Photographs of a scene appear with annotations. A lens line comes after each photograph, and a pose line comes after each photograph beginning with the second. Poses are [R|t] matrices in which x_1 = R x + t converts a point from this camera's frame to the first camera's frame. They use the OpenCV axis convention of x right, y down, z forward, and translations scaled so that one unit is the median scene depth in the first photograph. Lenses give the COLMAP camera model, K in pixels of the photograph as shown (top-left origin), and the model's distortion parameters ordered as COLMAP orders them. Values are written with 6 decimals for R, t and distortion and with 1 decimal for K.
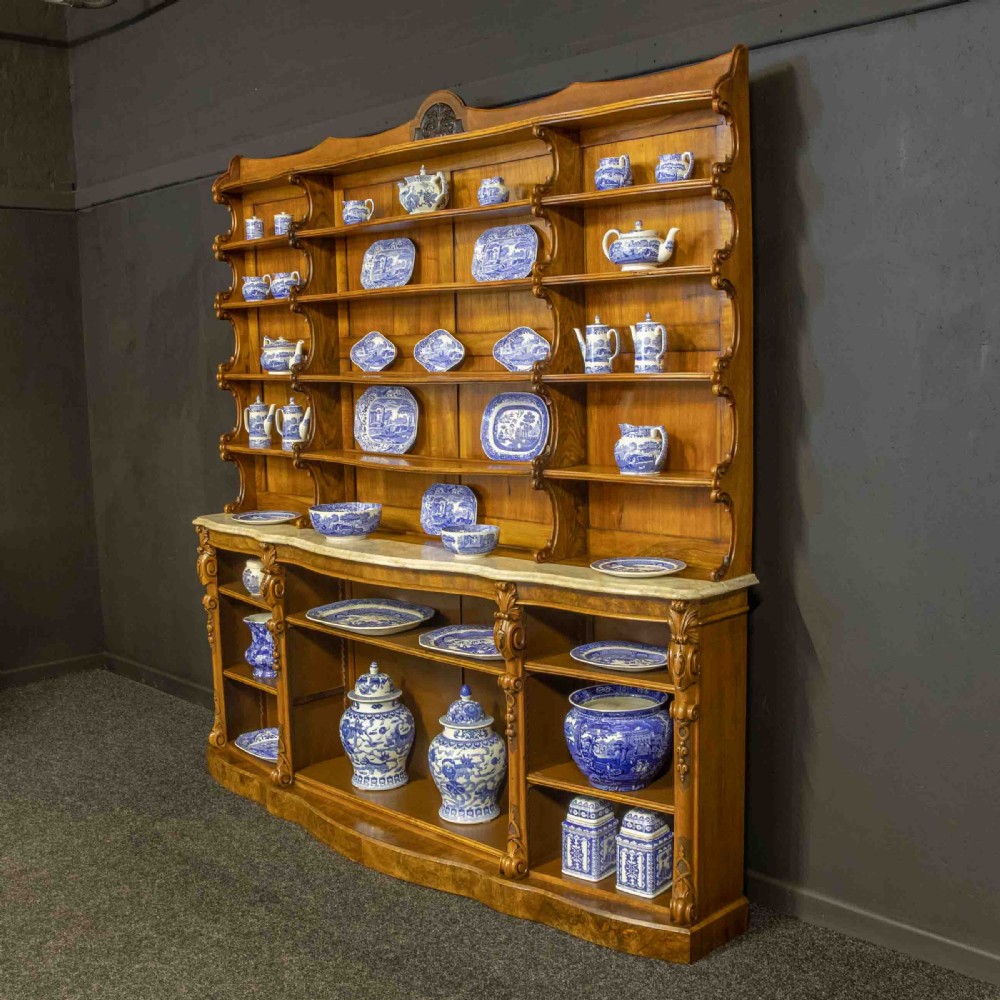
lens RADIAL K [[1265.6, 0, 442.3], [0, 1265.6, 538.6], [0, 0, 1]] dist [-0.118390, 0.071134]
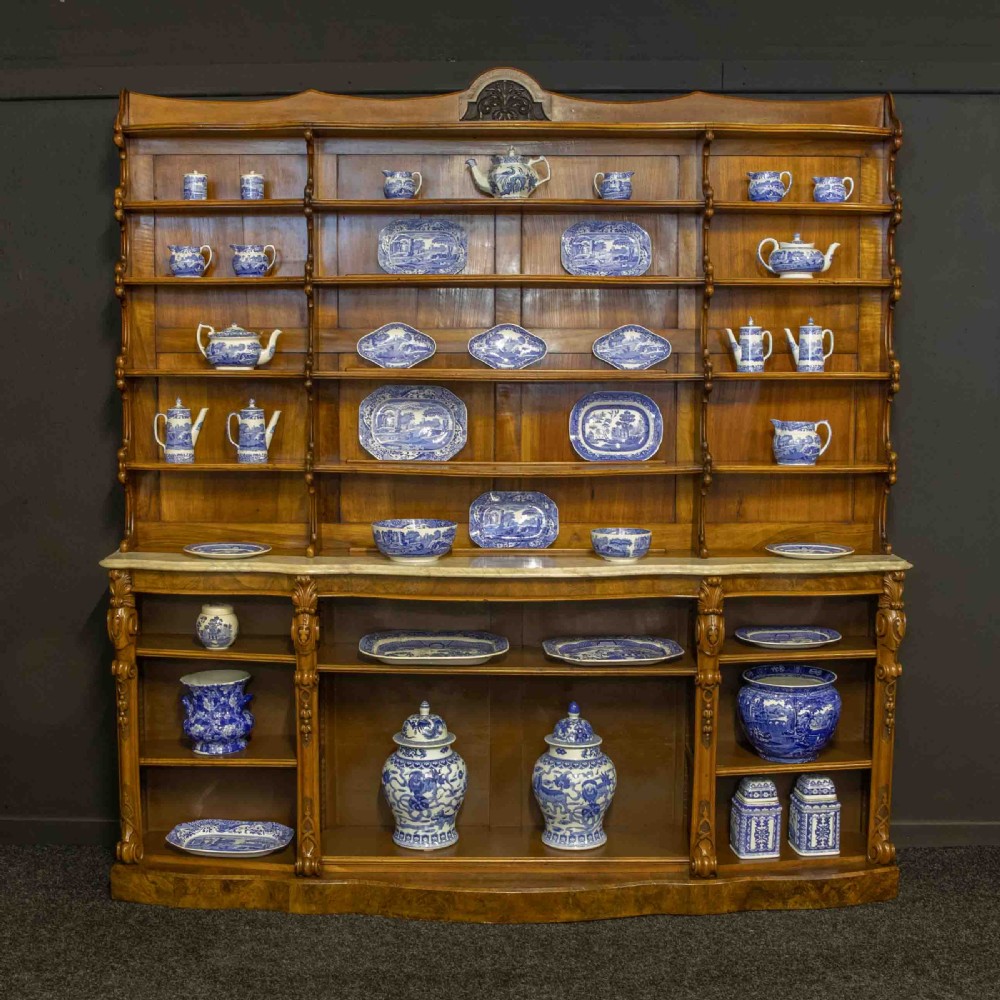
lens RADIAL K [[1474.9, 0, 470.4], [0, 1474.9, 522.6], [0, 0, 1]] dist [-0.114515, 0.036165]
pose [[0.683128, -0.055091, 0.728218, -0.856735], [0.089703, 0.995930, -0.008805, -0.014558], [-0.724768, 0.071338, 0.685289, 0.309017]]
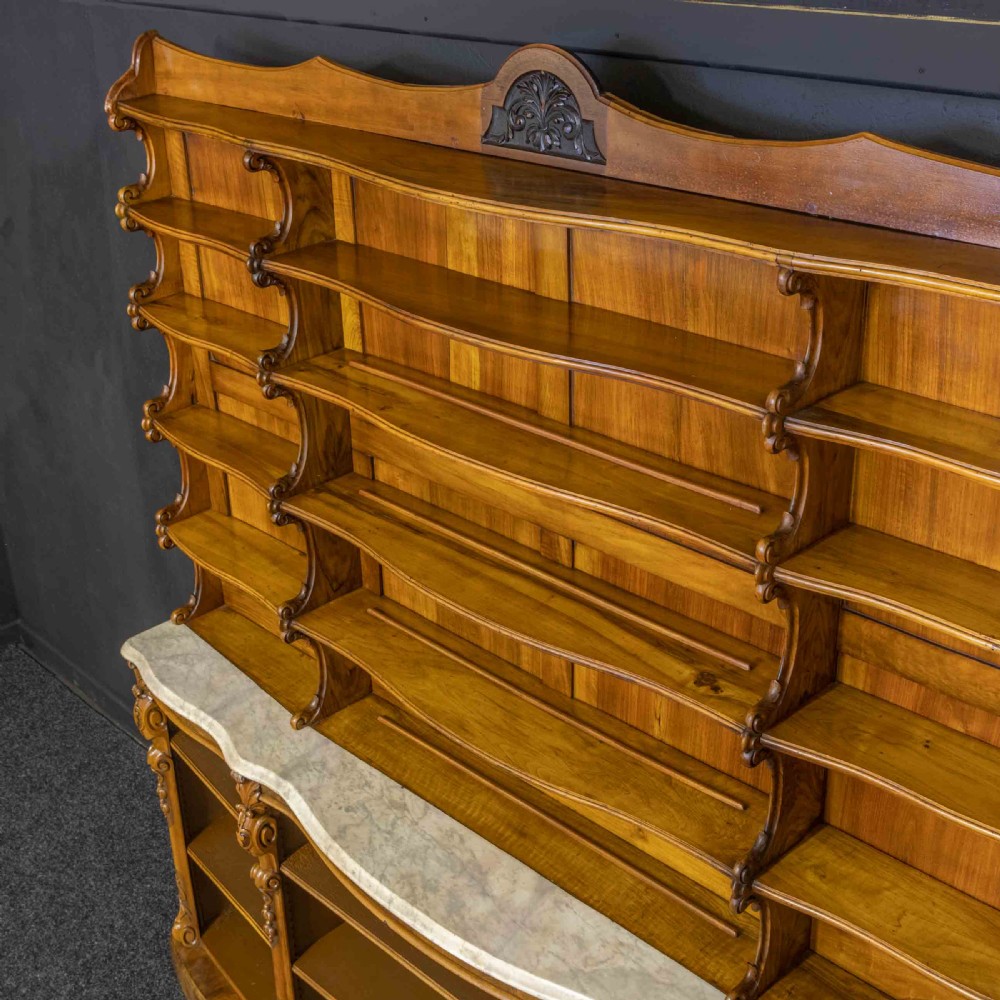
lens RADIAL K [[1428.8, 0, 467.1], [0, 1428.8, 473.7], [0, 0, 1]] dist [-0.042339, 0.102411]
pose [[0.999804, -0.016248, 0.011298, -0.042901], [0.012484, 0.960786, 0.277009, -0.364221], [-0.015356, -0.276813, 0.960801, 0.434910]]
